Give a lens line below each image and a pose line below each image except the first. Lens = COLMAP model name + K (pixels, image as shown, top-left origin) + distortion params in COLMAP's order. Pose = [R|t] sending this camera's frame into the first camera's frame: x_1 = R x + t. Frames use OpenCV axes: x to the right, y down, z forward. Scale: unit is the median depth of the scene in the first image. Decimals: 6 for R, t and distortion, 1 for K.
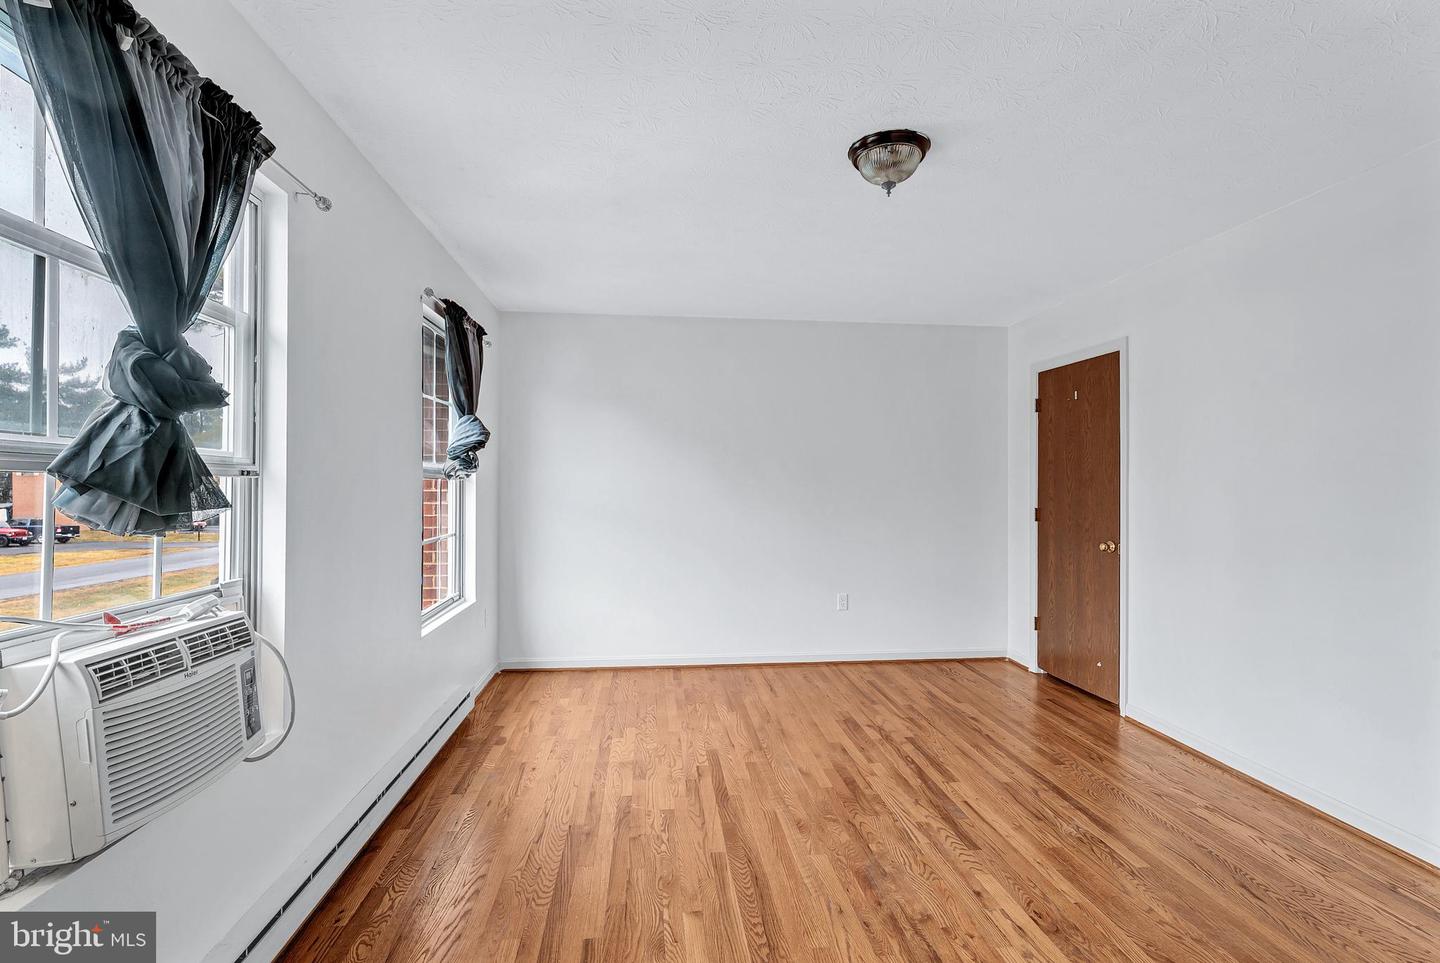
lens RADIAL K [[641.3, 0, 699.6], [0, 641.3, 494.7], [0, 0, 1]] dist [-0.000545, -0.000743]
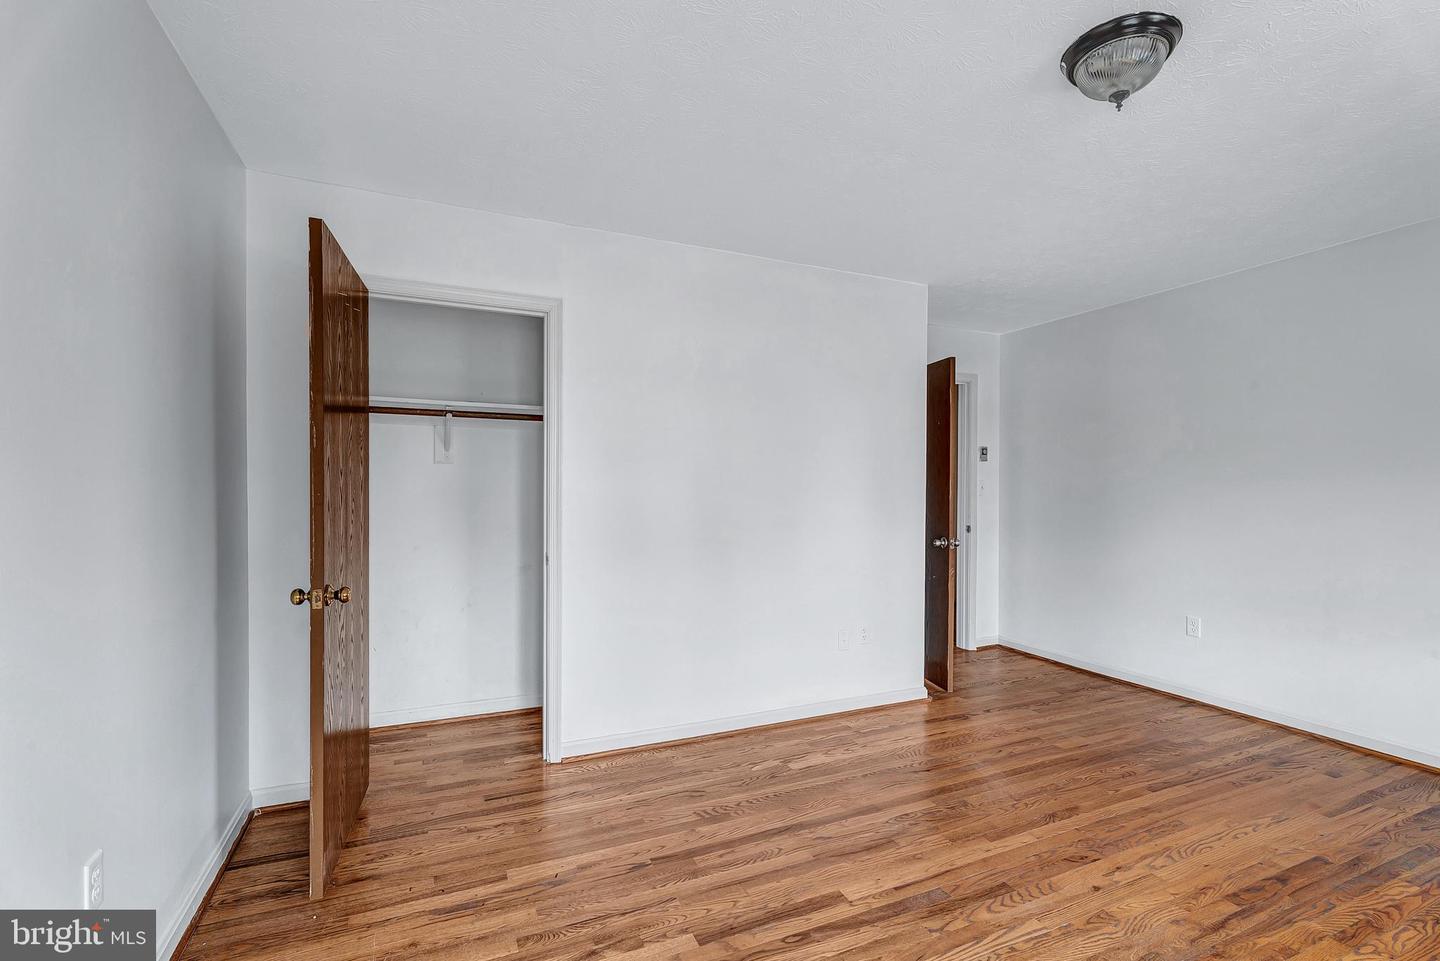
lens RADIAL K [[641.3, 0, 699.6], [0, 641.3, 493.7], [0, 0, 1]] dist [-0.000545, -0.000743]
pose [[-0.323433, -0.013480, 0.946155, -0.221856], [0.014218, 0.999716, 0.019103, -0.017606], [-0.946144, 0.019631, -0.323149, 1.366380]]
